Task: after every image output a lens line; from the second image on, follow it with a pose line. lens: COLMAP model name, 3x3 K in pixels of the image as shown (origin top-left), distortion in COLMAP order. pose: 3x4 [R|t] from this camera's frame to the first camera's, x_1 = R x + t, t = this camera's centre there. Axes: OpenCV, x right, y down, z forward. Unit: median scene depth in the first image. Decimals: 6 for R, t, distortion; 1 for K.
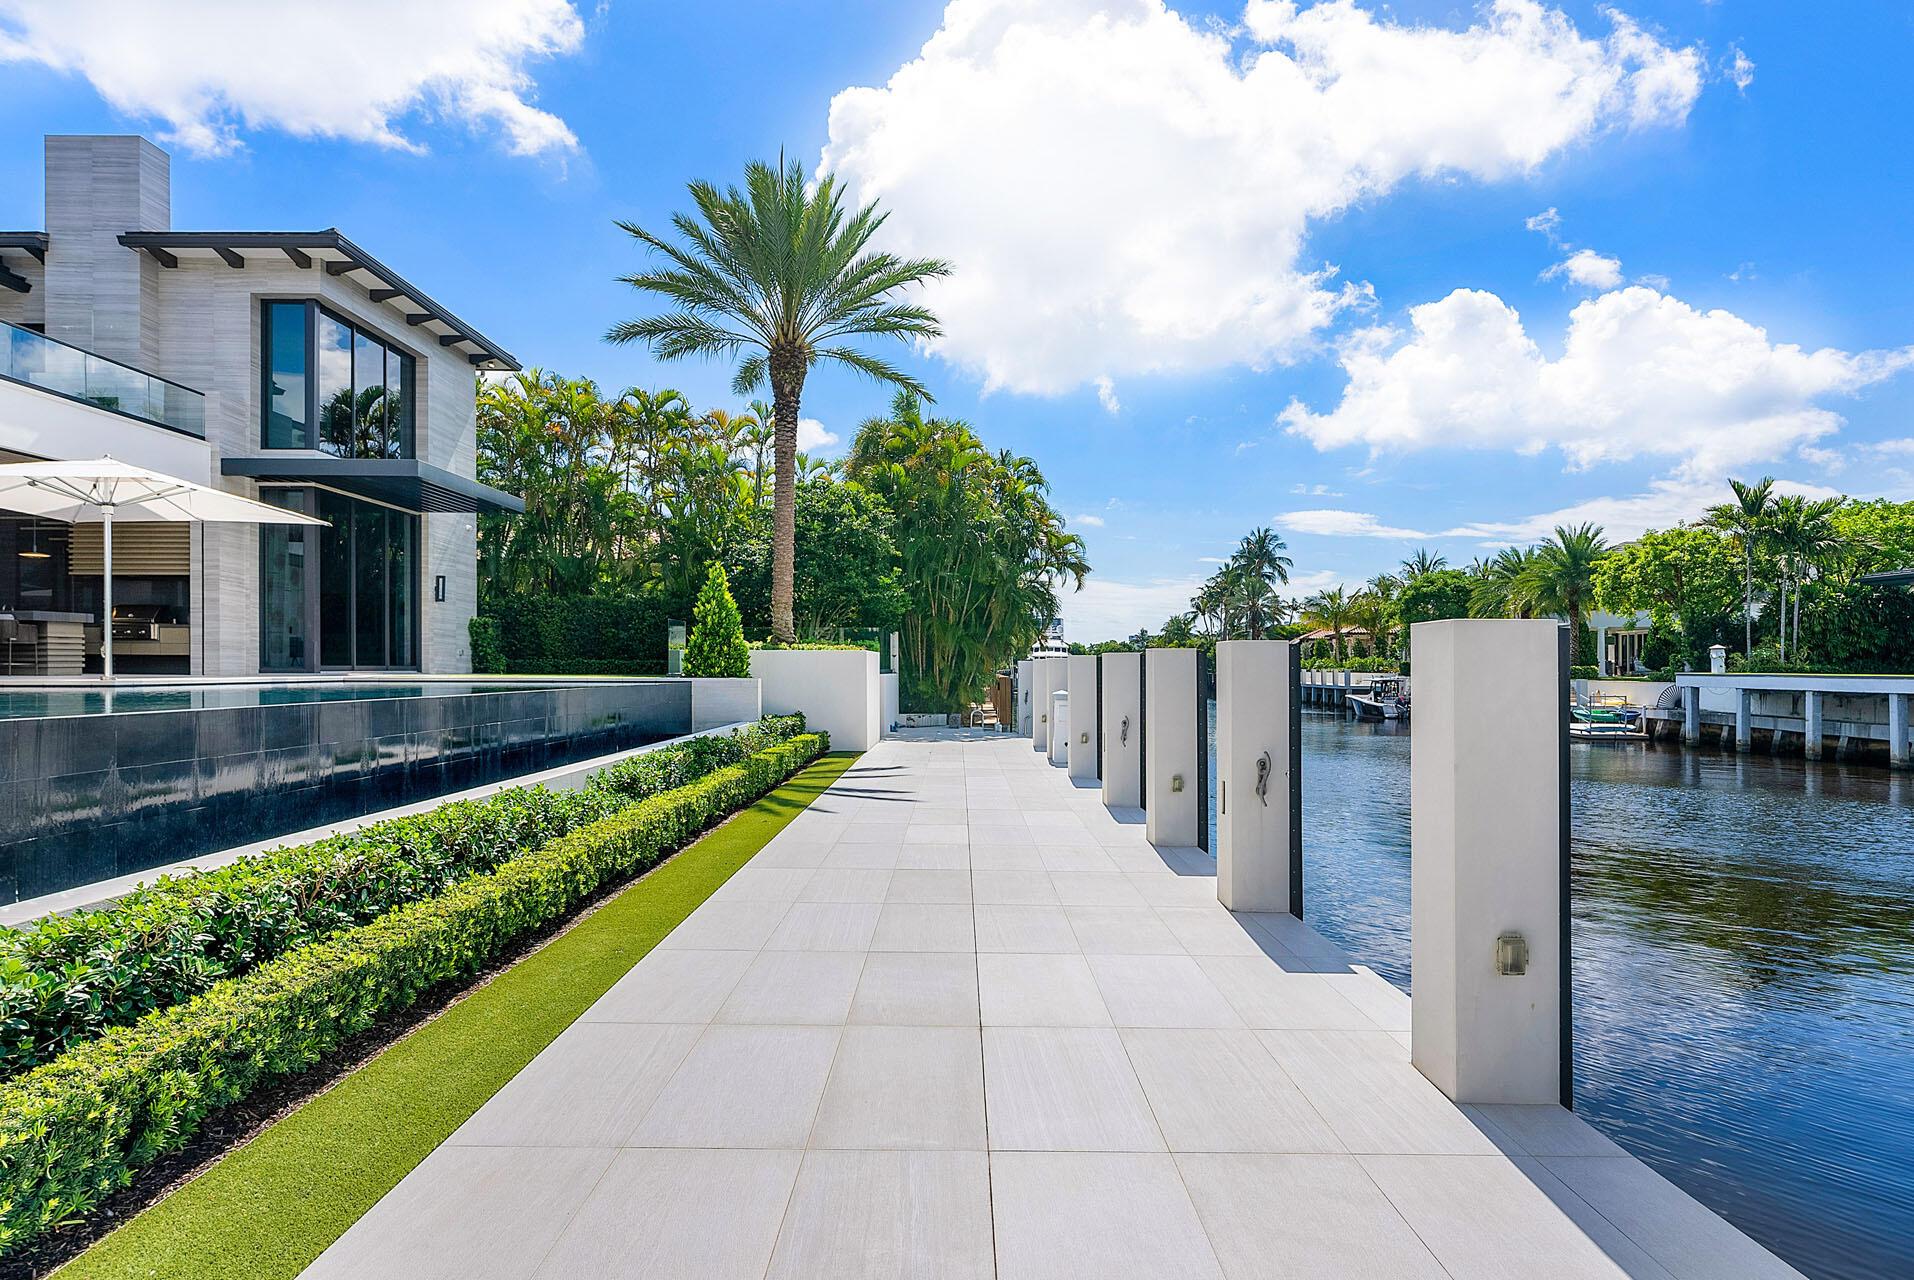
lens RADIAL K [[1059.0, 0, 962.1], [0, 1059.0, 653.6], [0, 0, 1]] dist [-0.002467, -0.000425]
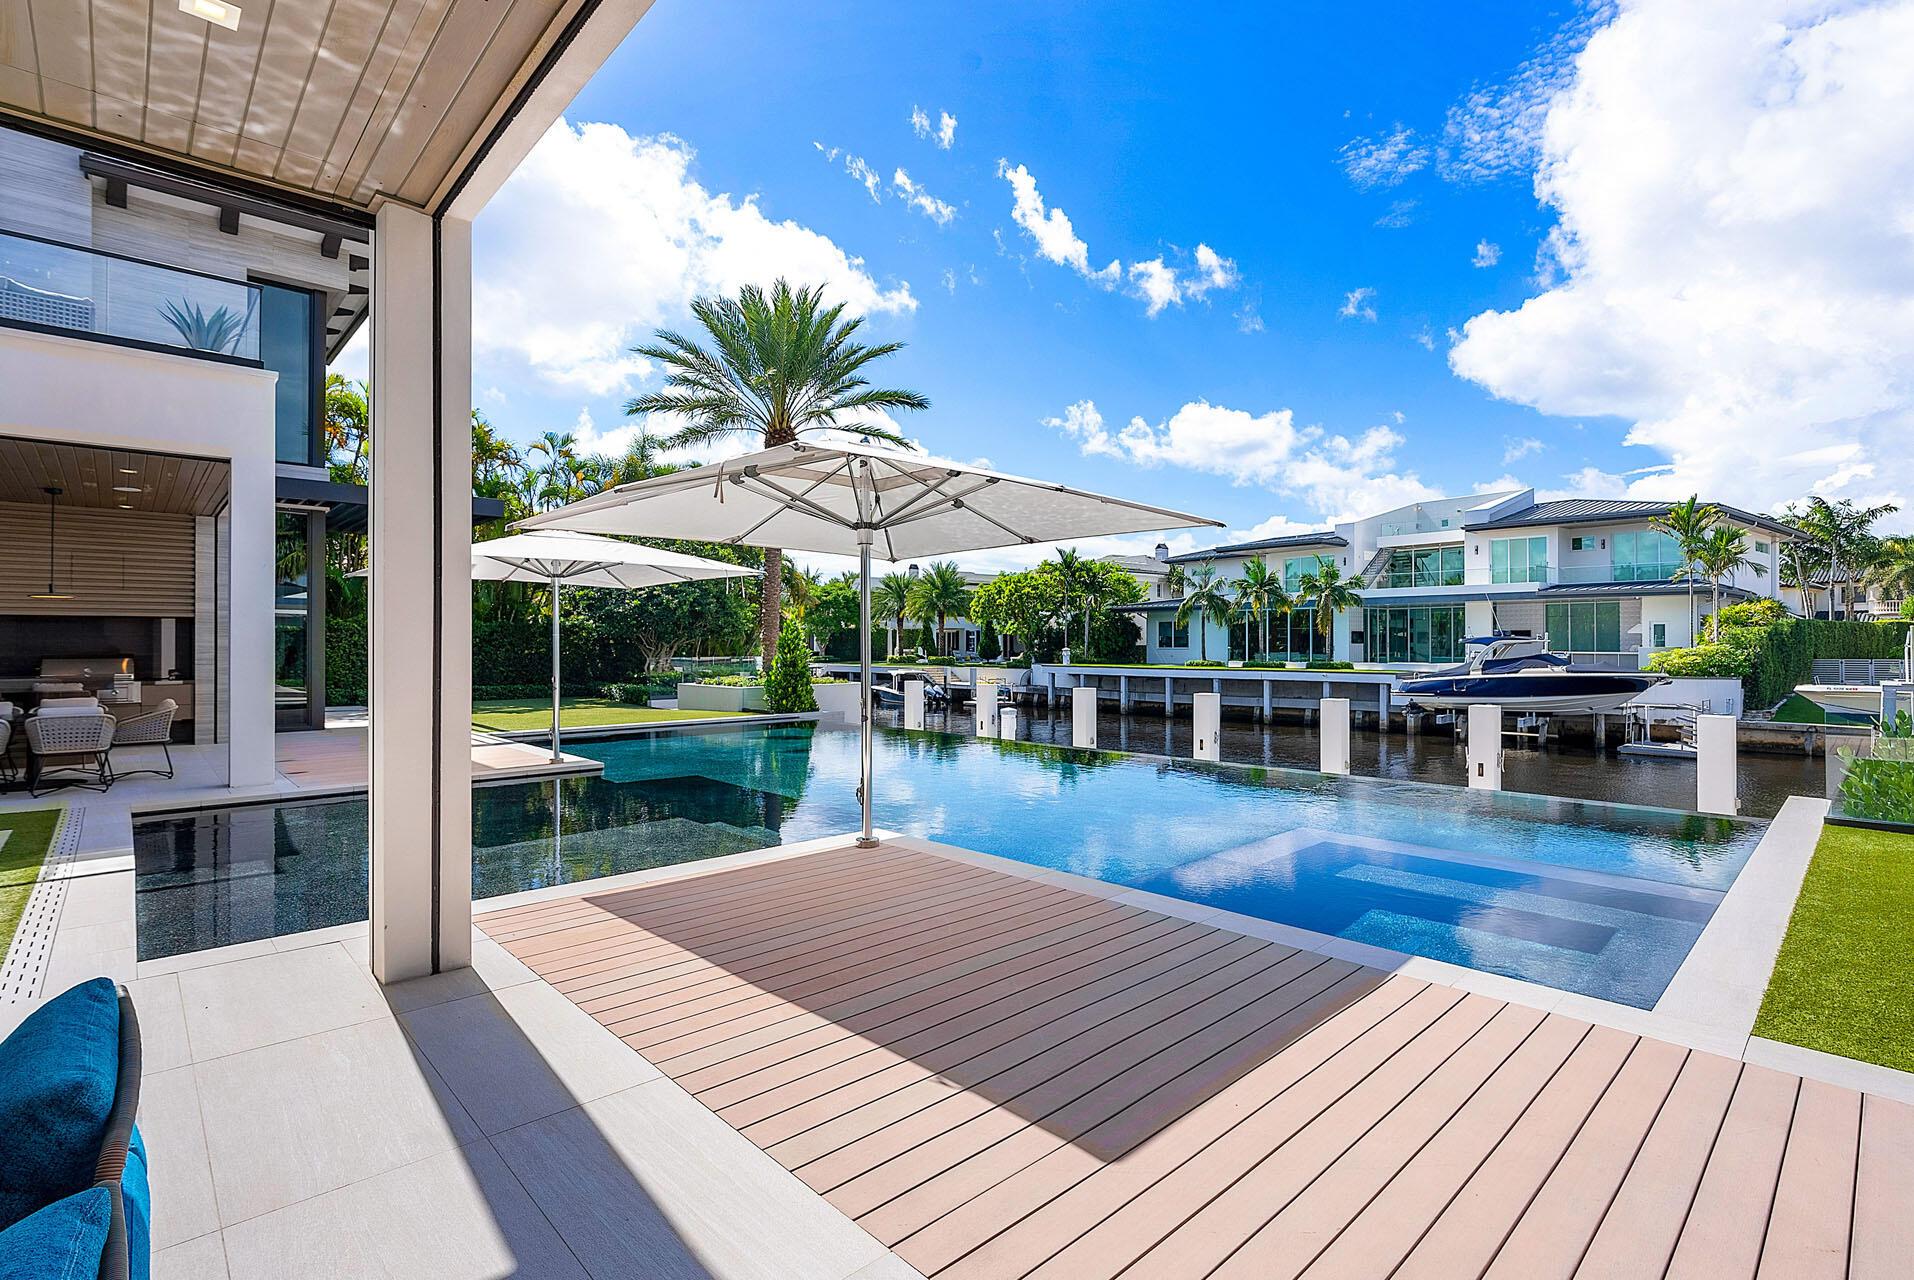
lens RADIAL K [[913.2, 0, 940.8], [0, 913.2, 647.4], [0, 0, 1]] dist [-0.002820, -0.000221]
pose [[0.746563, -0.006473, 0.665283, -0.752302], [-0.005674, 0.999854, 0.016096, -0.059641], [-0.665290, -0.015792, 0.746418, 0.112442]]
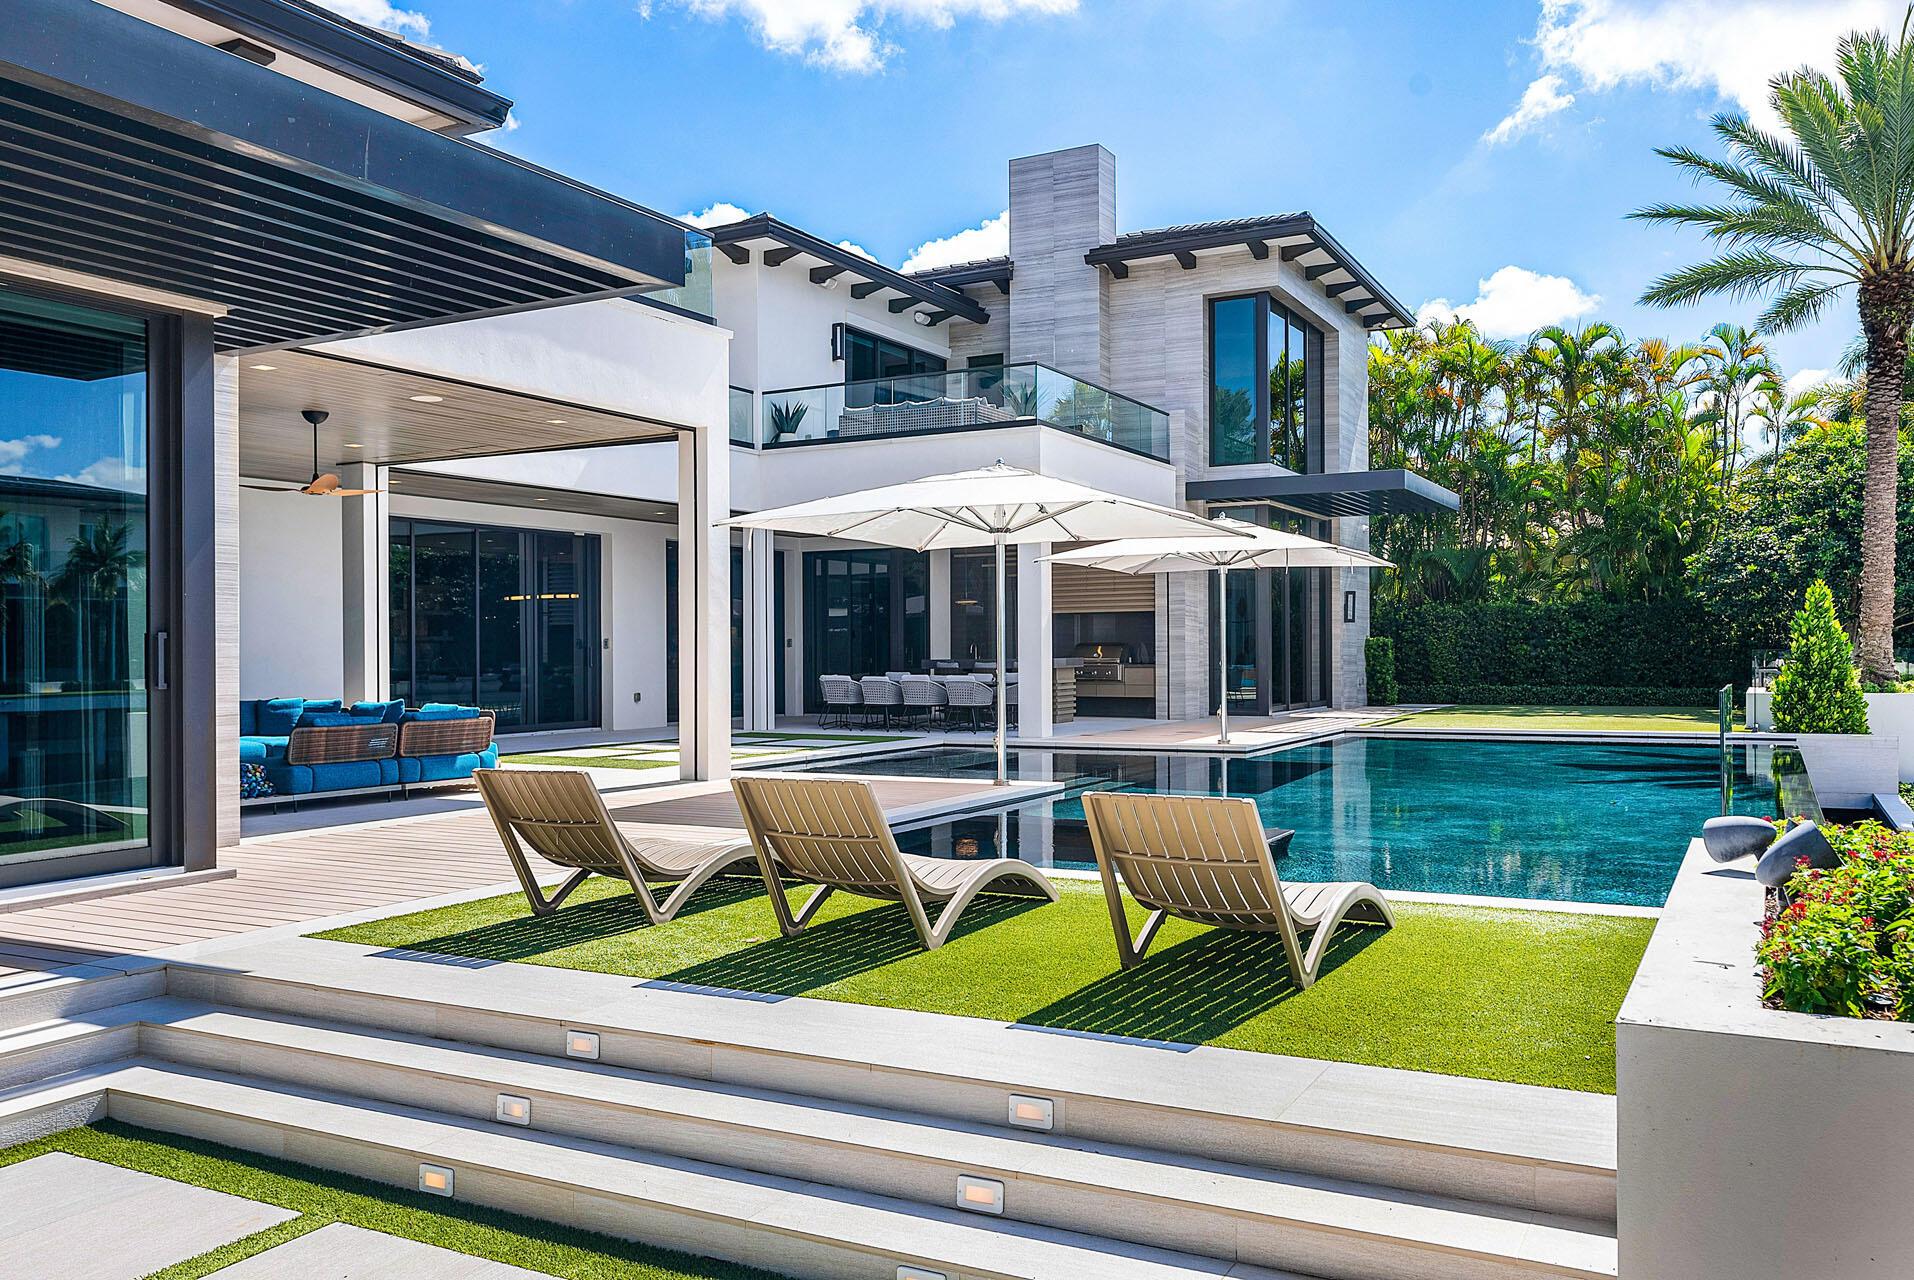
lens RADIAL K [[1506.3, 0, 954.8], [0, 1506.3, 646.2], [0, 0, 1]] dist [0.003290, 0.001455]
pose [[0.874127, -0.010487, -0.485584, -0.237663], [0.015463, 0.999861, 0.006243, -0.053026], [0.485451, -0.012966, 0.874168, -0.228655]]
